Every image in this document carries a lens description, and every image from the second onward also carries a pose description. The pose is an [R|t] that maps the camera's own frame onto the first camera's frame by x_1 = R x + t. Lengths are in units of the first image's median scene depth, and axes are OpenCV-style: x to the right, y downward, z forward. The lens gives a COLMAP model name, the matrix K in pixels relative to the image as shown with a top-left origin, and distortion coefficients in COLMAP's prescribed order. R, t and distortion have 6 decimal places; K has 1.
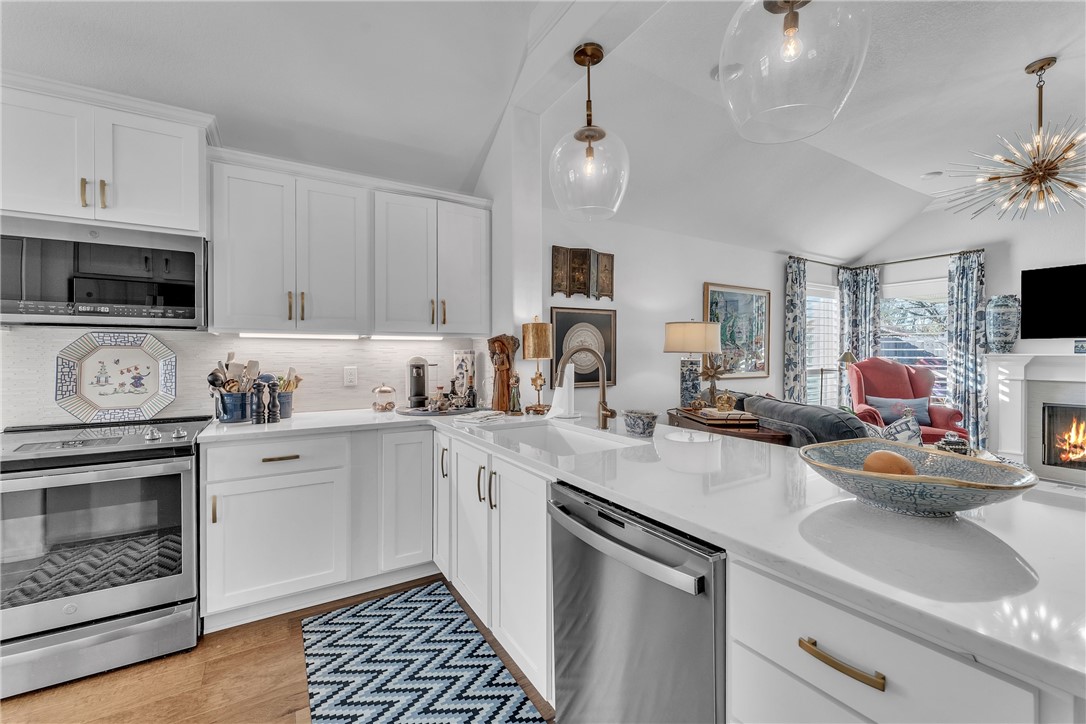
lens RADIAL K [[443.6, 0, 537.6], [0, 443.6, 357.0], [0, 0, 1]] dist [-0.001828, -0.000438]
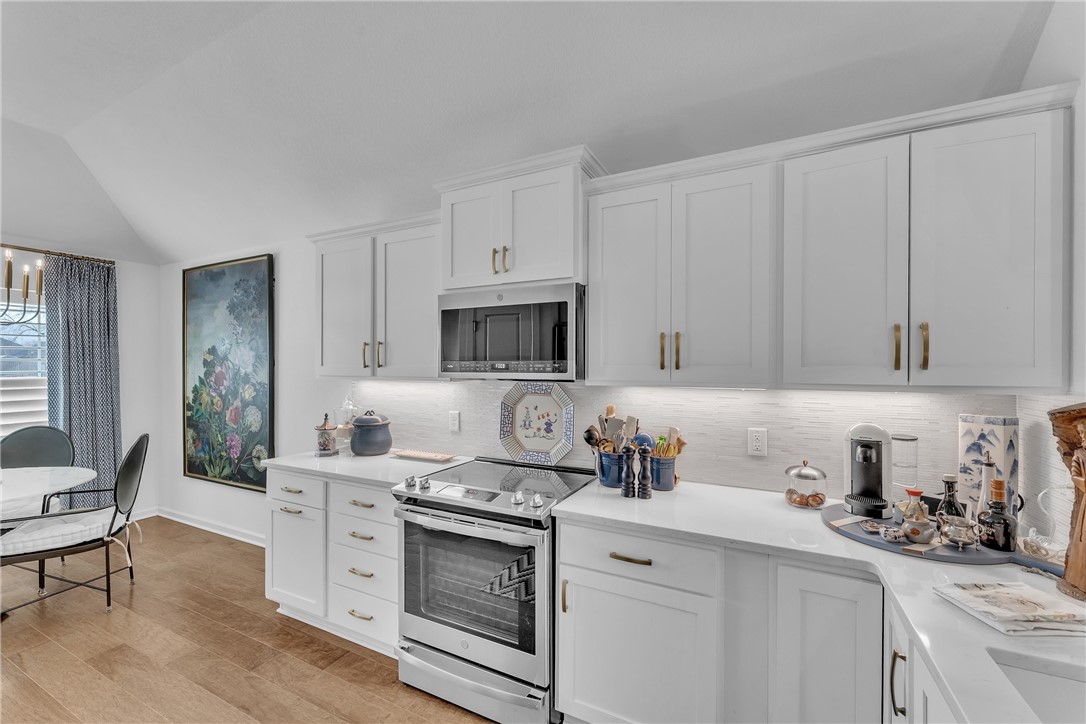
lens RADIAL K [[443.6, 0, 542.2], [0, 443.6, 366.8], [0, 0, 1]] dist [-0.001828, -0.000438]
pose [[0.534192, 0.004220, -0.845353, -0.013080], [-0.006502, 0.999978, 0.000883, -0.067761], [0.845338, 0.005025, 0.534208, 0.316113]]
